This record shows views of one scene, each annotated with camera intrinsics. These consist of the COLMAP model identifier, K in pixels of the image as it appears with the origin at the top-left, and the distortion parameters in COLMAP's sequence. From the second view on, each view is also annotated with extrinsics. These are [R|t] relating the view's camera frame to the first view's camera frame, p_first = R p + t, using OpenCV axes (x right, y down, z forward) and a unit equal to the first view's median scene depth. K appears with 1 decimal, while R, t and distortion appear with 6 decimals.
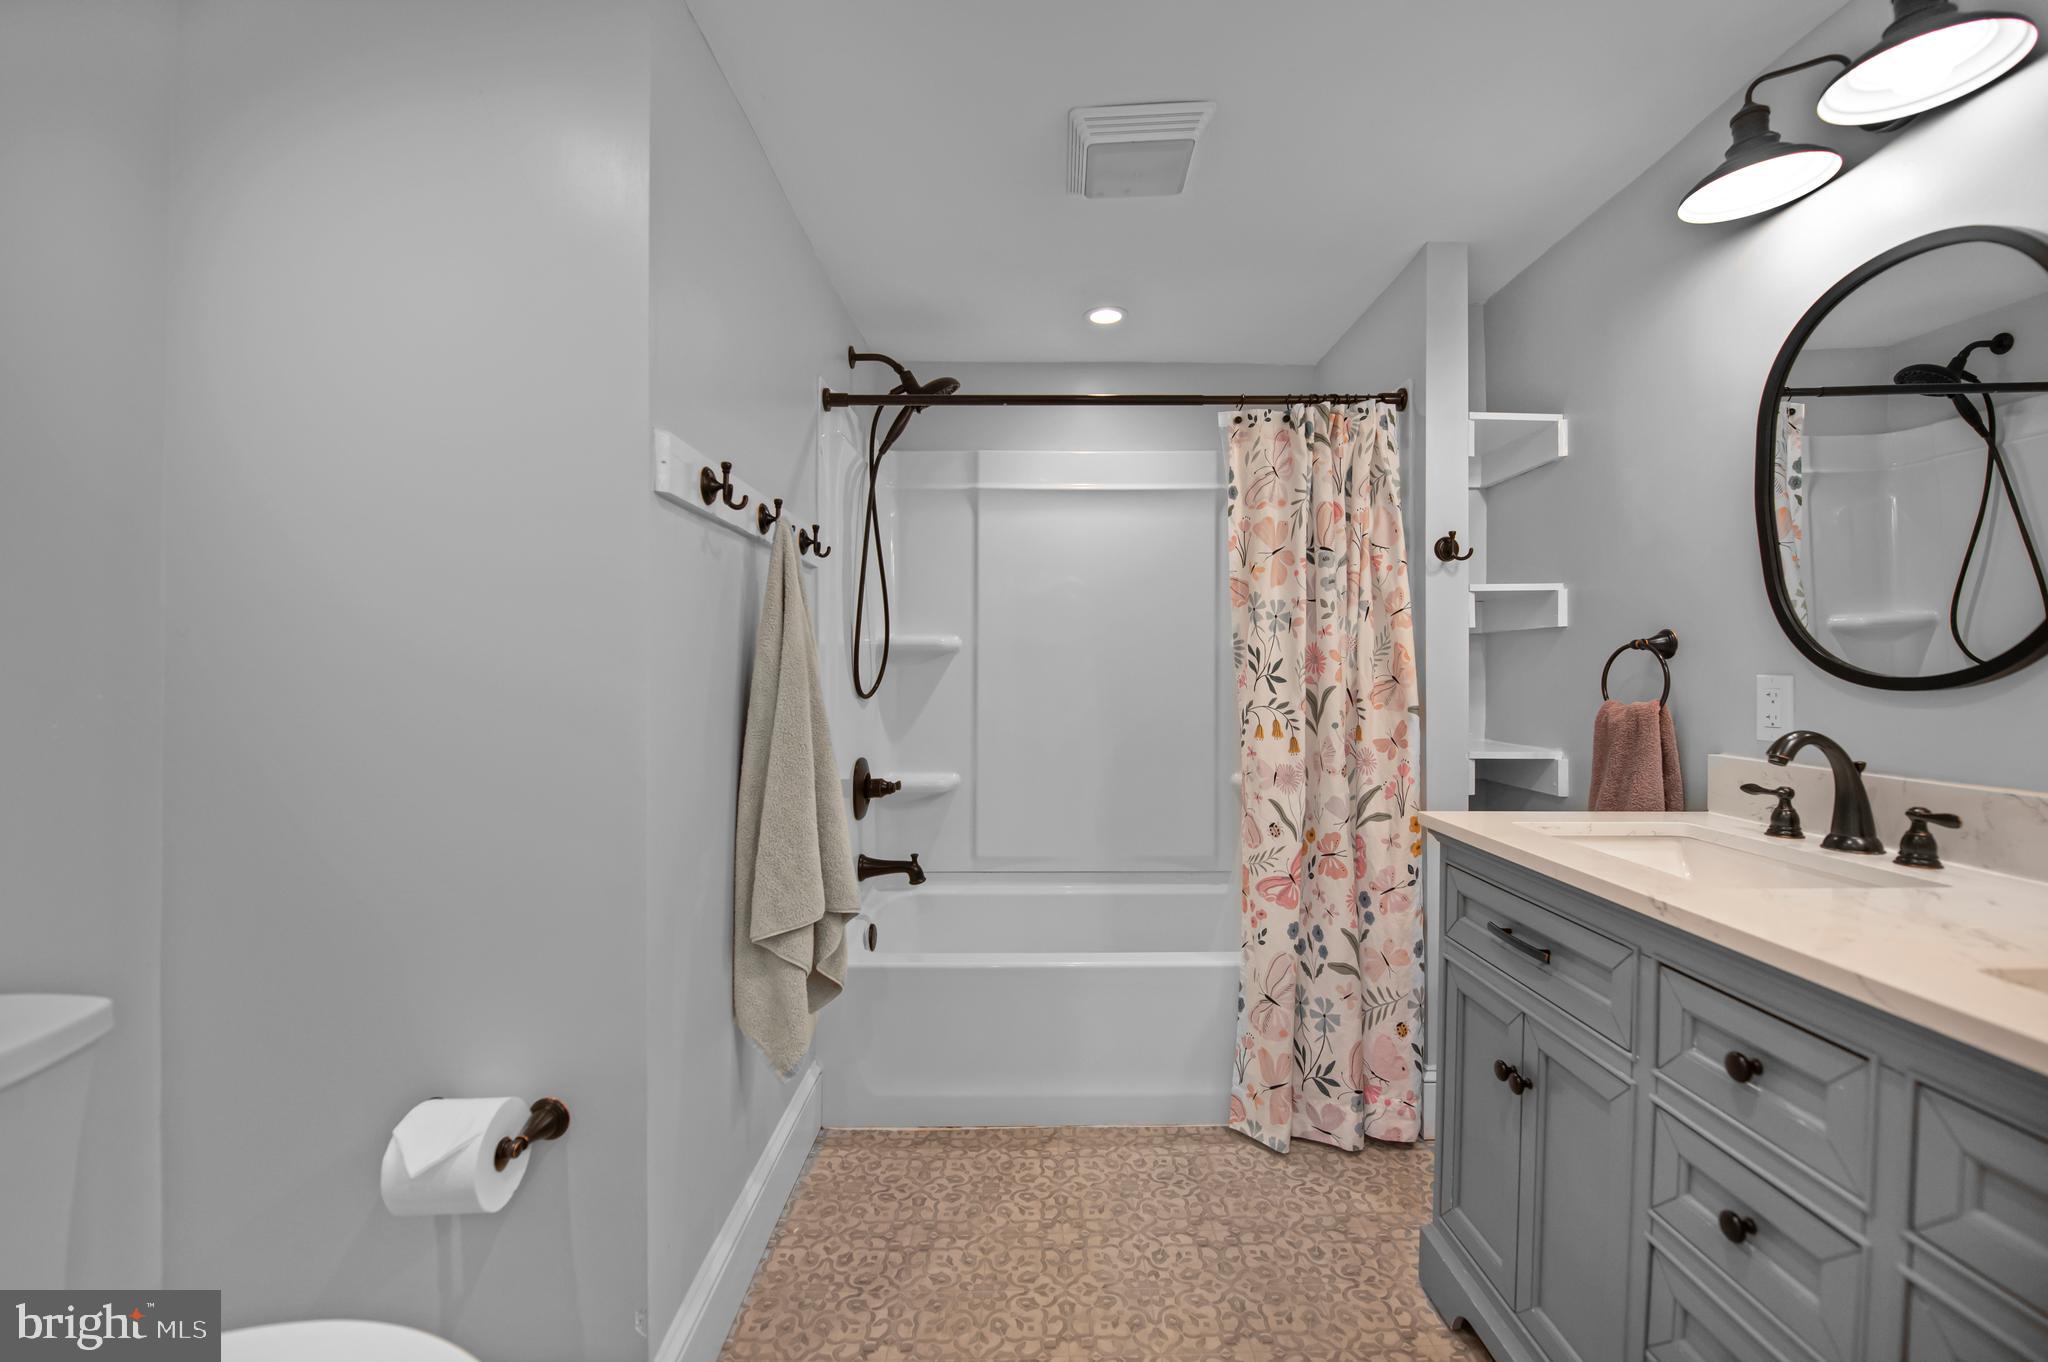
lens RADIAL K [[830.2, 0, 1040.6], [0, 830.2, 675.8], [0, 0, 1]] dist [-0.012068, -0.002943]
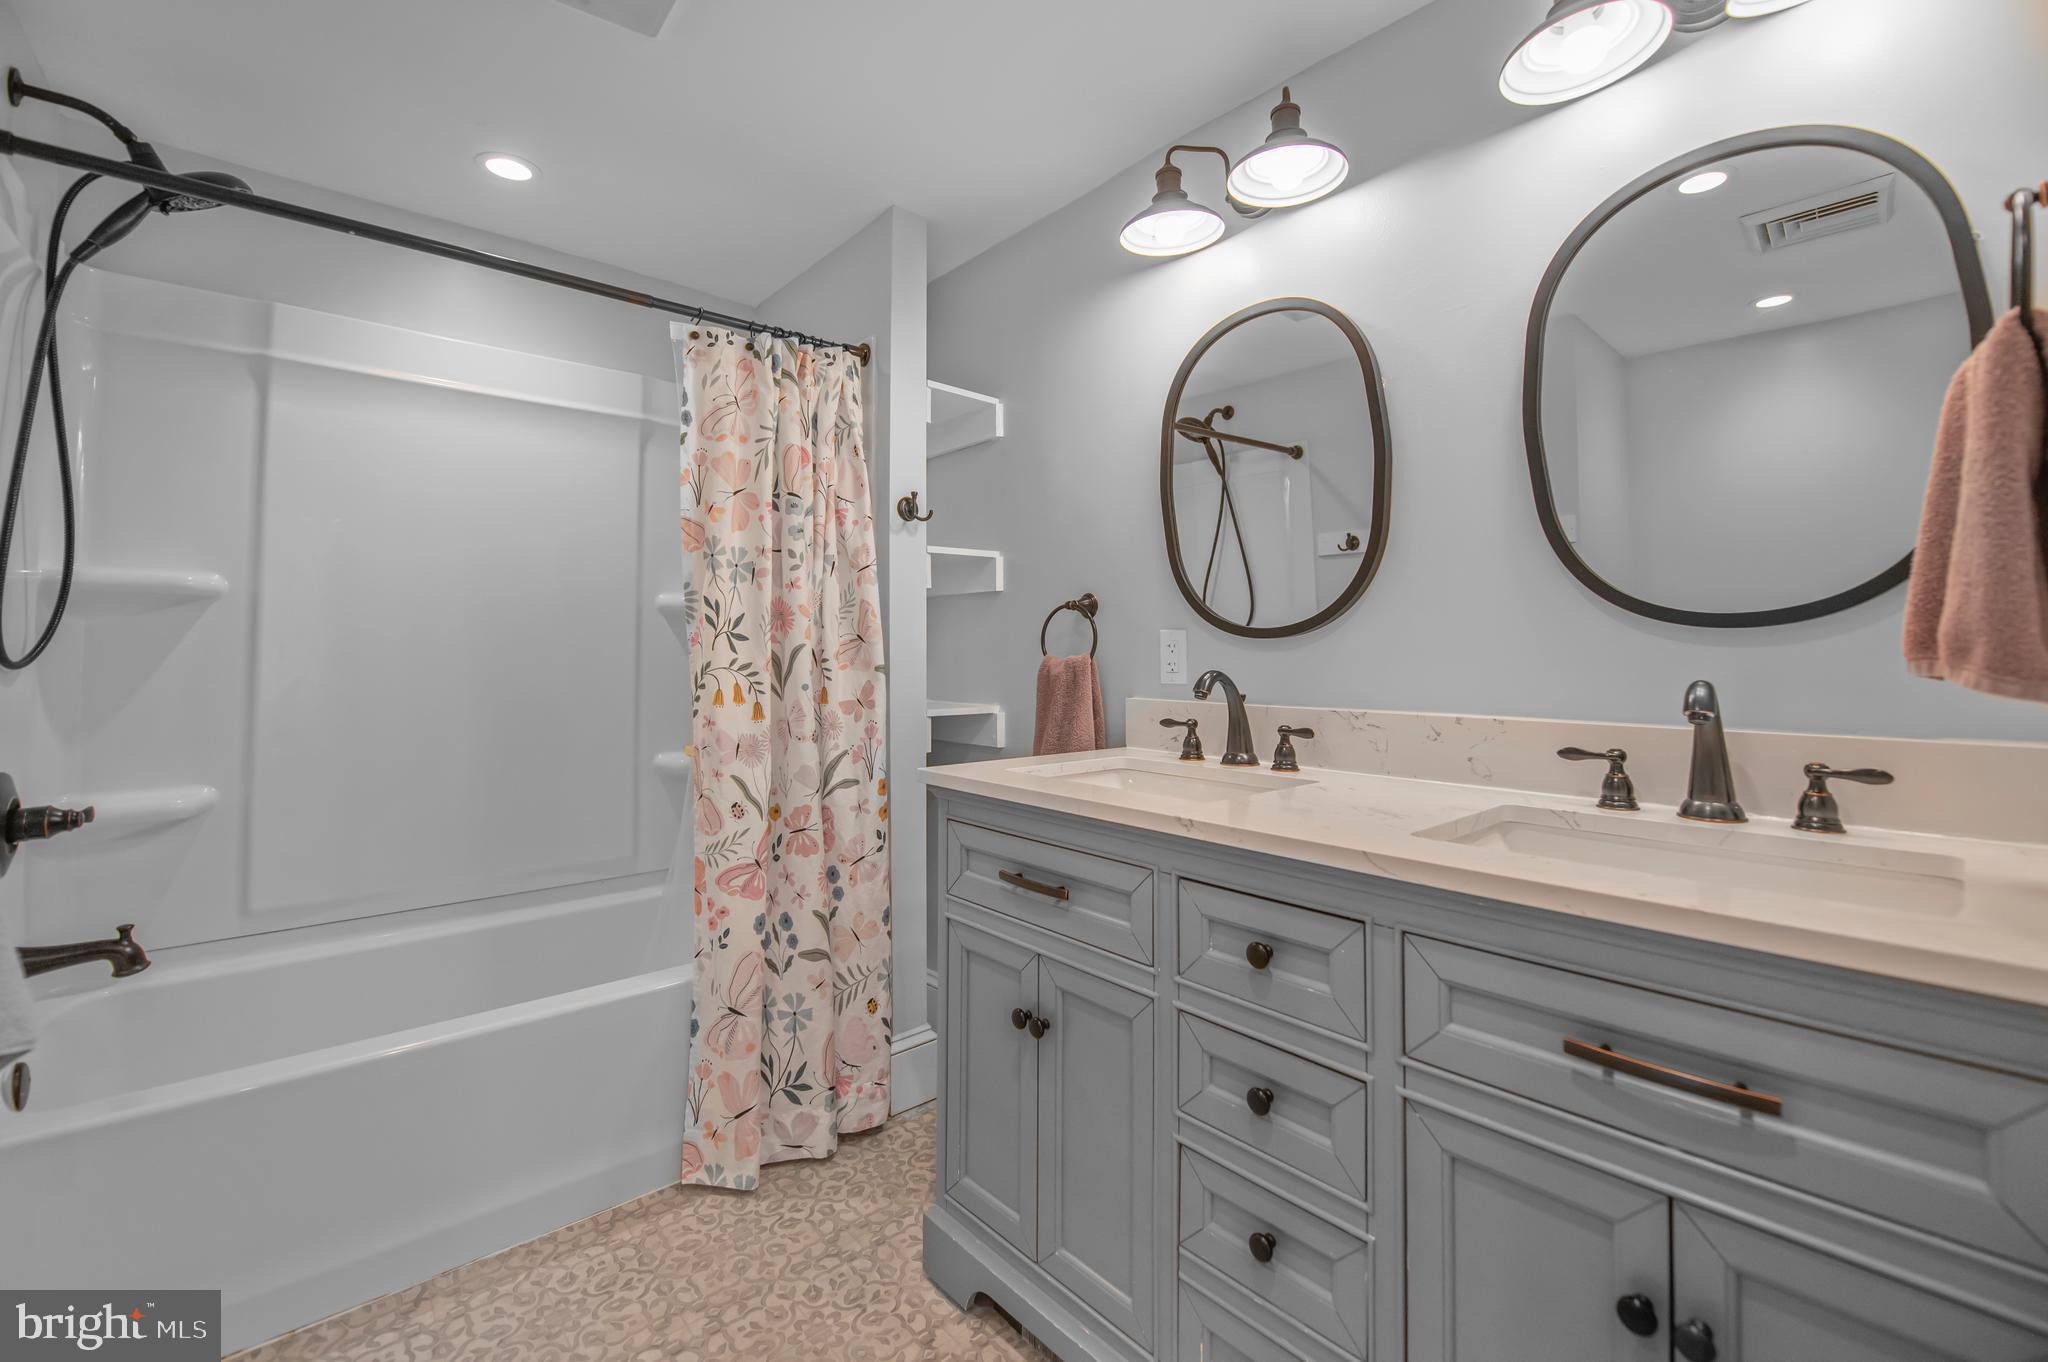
lens RADIAL K [[830.2, 0, 981.5], [0, 830.2, 630.2], [0, 0, 1]] dist [-0.012068, -0.002943]
pose [[0.757131, 0.023899, 0.652826, -0.097112], [0.004309, 0.999126, -0.041575, 0.036676], [-0.653249, 0.034291, 0.756366, 0.181521]]
